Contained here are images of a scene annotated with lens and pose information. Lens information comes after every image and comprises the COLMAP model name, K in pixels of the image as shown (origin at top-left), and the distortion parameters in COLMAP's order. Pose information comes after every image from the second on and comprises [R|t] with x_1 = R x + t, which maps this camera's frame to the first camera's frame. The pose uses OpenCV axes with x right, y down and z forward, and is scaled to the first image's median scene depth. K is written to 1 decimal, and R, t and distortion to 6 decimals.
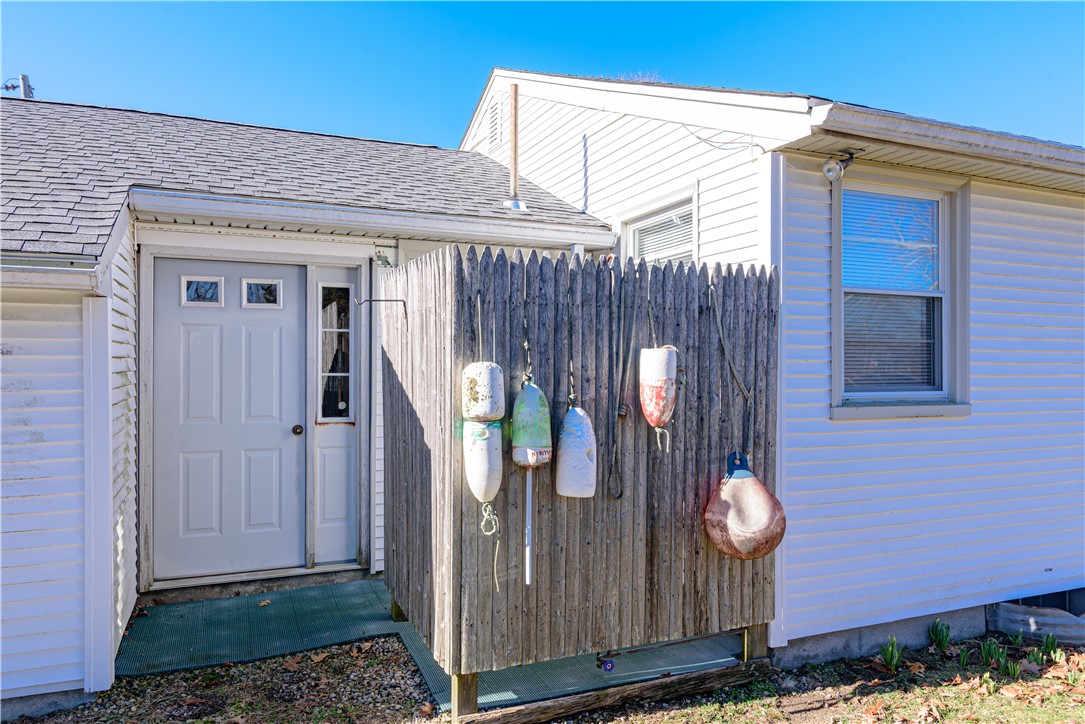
lens RADIAL K [[735.9, 0, 542.5], [0, 735.9, 362.0], [0, 0, 1]] dist [-0.042364, -0.000515]
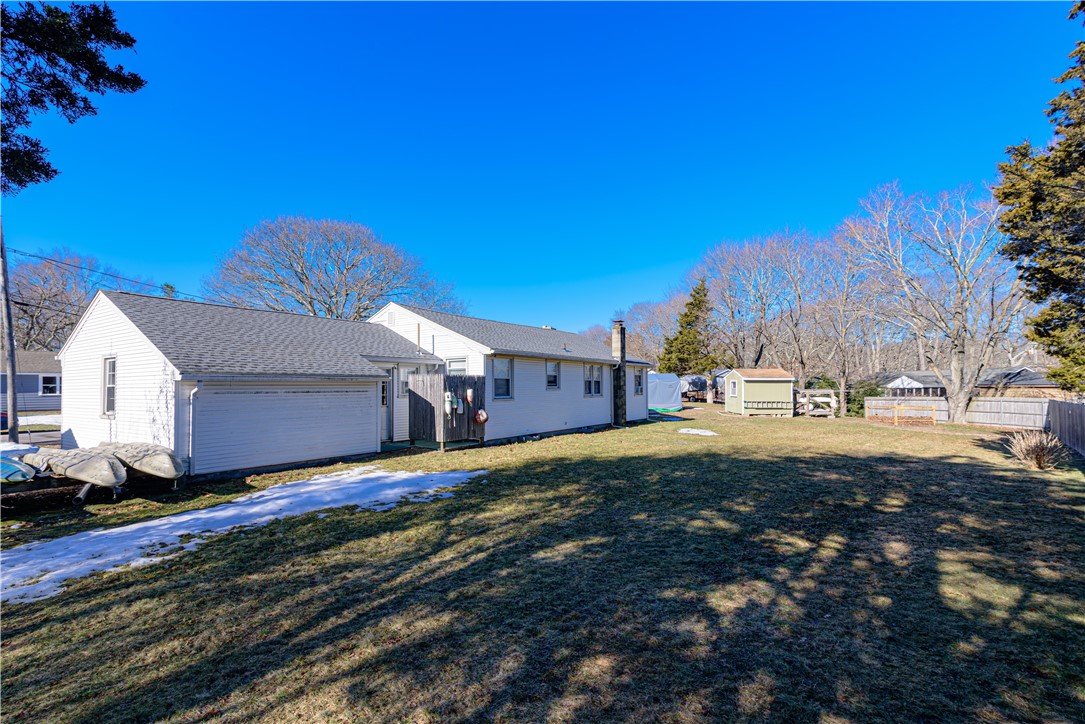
lens RADIAL K [[501.1, 0, 542.5], [0, 501.1, 362.0], [0, 0, 1]] dist [-0.000645, -0.000109]
pose [[0.829995, 0.020549, 0.557392, -1.659447], [0.007566, 0.998814, -0.048089, -0.041468], [-0.557720, 0.044131, 0.828855, -2.794579]]
